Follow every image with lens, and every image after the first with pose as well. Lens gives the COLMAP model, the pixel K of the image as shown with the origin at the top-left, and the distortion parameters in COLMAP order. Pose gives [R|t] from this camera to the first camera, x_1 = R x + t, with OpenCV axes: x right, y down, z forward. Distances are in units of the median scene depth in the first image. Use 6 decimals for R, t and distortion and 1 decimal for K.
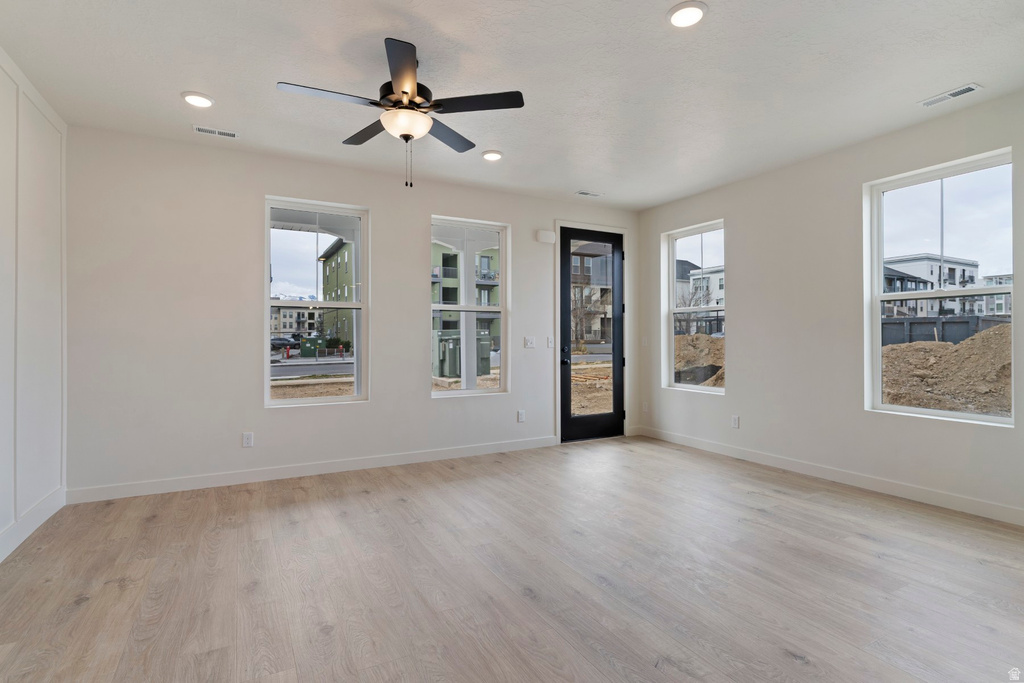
lens RADIAL K [[505.1, 0, 513.3], [0, 505.1, 340.9], [0, 0, 1]] dist [0.002009, -0.001236]
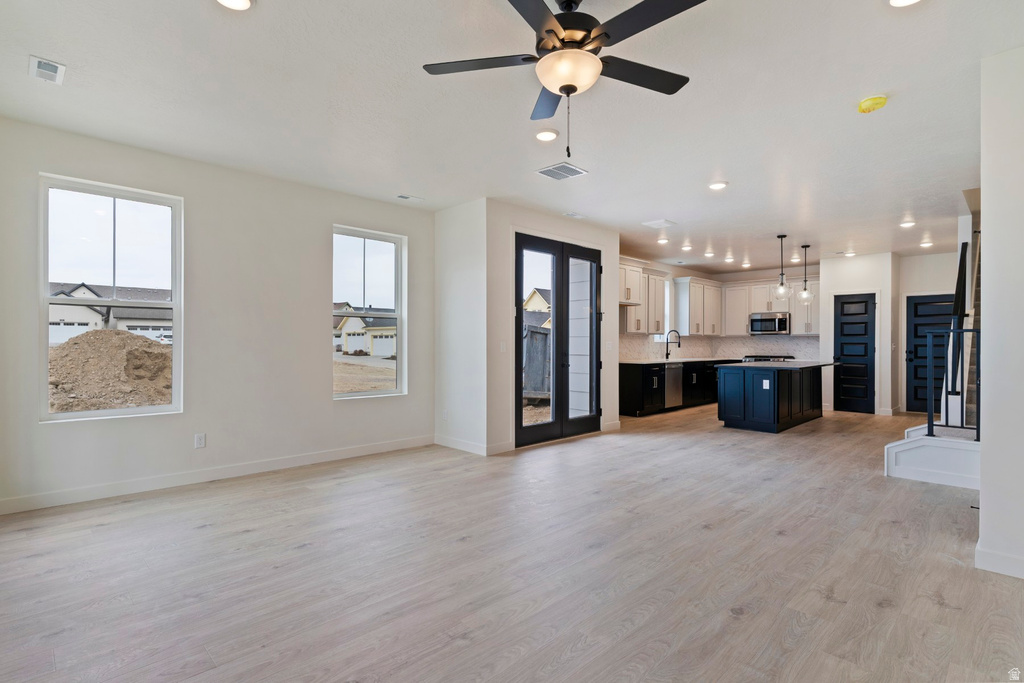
lens RADIAL K [[505.1, 0, 514.4], [0, 505.1, 347.3], [0, 0, 1]] dist [0.002009, -0.001236]
pose [[-0.280147, -0.006812, 0.959933, -0.488576], [0.000464, 0.999974, 0.007232, -0.003391], [-0.959957, 0.002472, -0.280137, 0.675179]]
